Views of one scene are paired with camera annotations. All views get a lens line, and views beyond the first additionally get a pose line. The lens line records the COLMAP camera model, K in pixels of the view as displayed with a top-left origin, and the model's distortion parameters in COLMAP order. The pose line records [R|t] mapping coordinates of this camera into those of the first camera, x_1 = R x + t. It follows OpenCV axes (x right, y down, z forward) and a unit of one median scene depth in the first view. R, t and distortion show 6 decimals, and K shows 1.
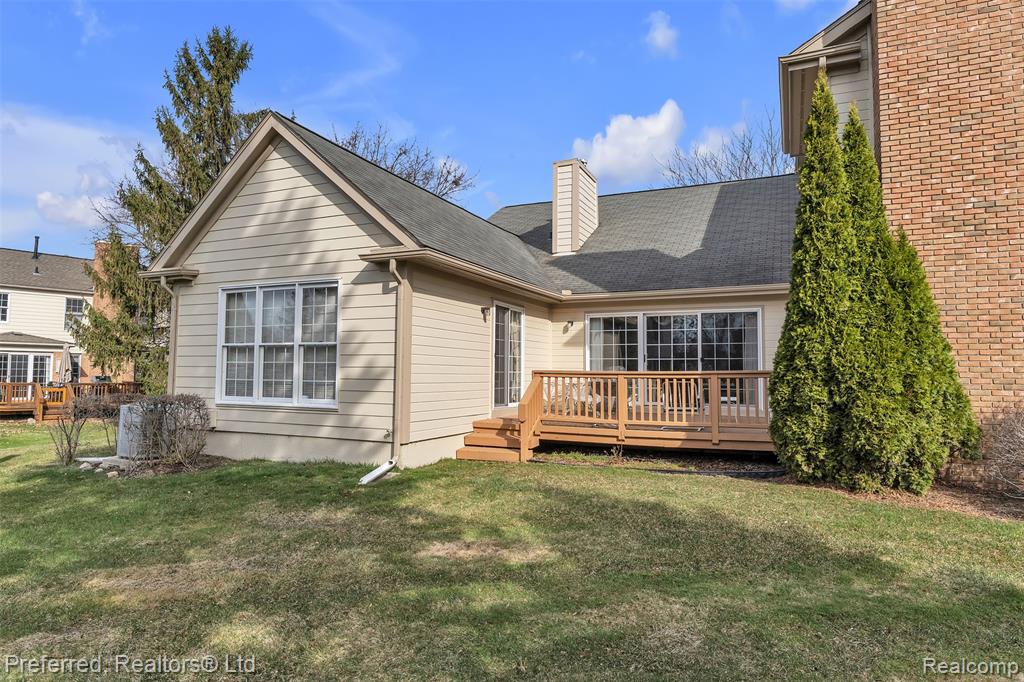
lens RADIAL K [[612.6, 0, 512.0], [0, 612.6, 341.0], [0, 0, 1]] dist [-0.000461, -0.000509]
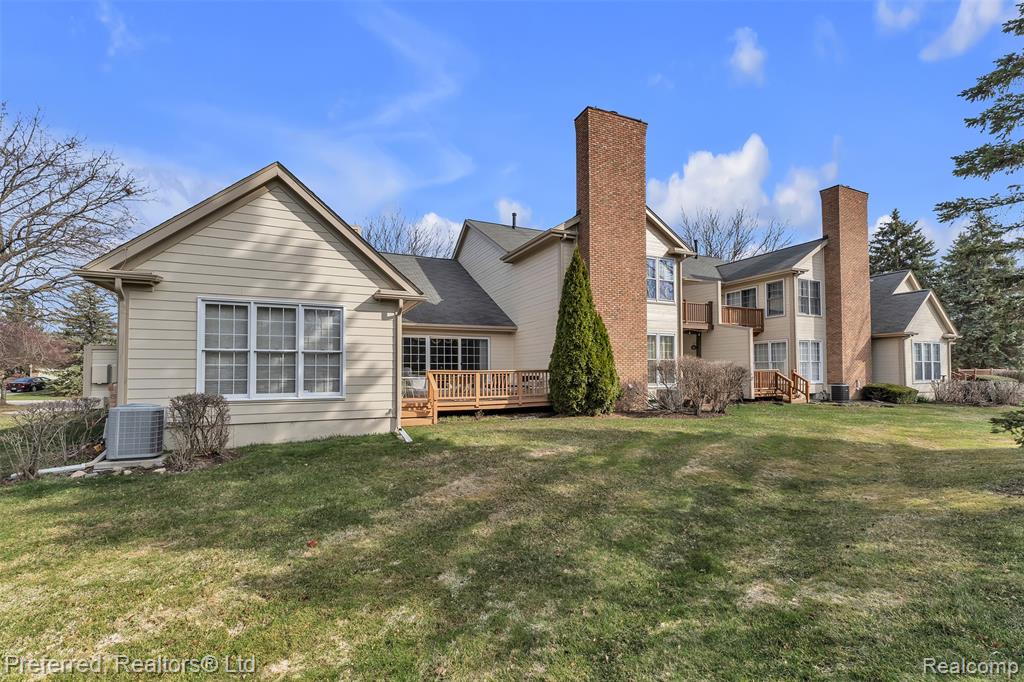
lens RADIAL K [[438.6, 0, 512.1], [0, 438.6, 364.2], [0, 0, 1]] dist [-0.001264, -0.000060]
pose [[0.650372, 0.004400, 0.759604, -0.762727], [-0.030354, 0.999335, 0.020200, 0.000076], [-0.759010, -0.036195, 0.650073, 0.050055]]
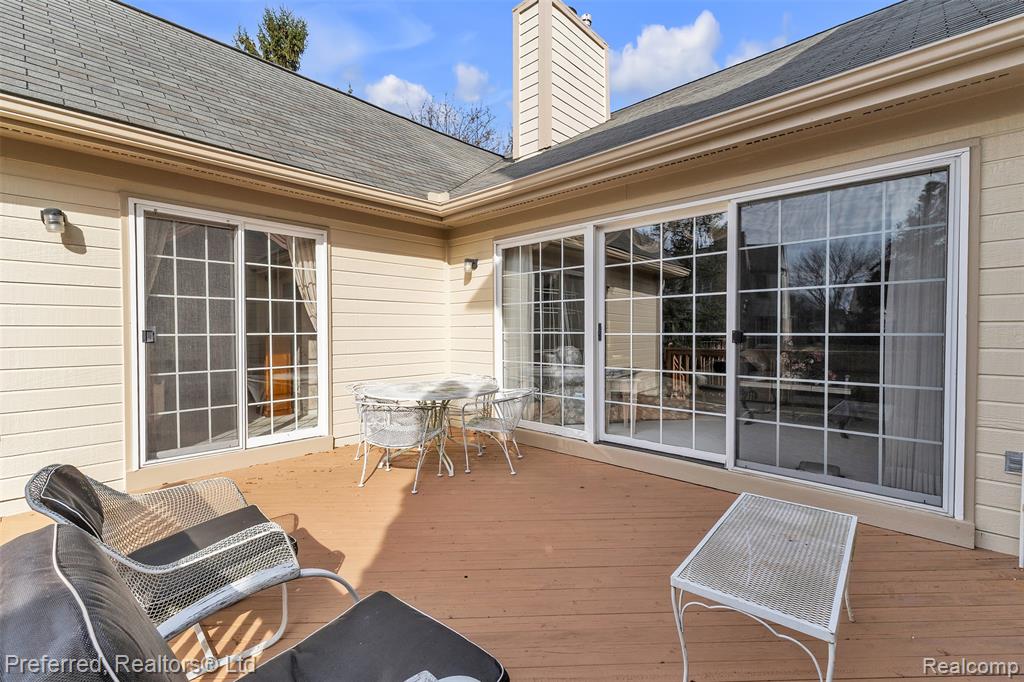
lens RADIAL K [[442.5, 0, 512.0], [0, 442.5, 341.0], [0, 0, 1]] dist [0.000092, 0.000053]
pose [[0.946995, -0.002860, -0.321236, 0.353661], [0.027013, 0.997128, 0.070754, 0.014958], [0.320111, -0.075681, 0.944352, 0.944489]]
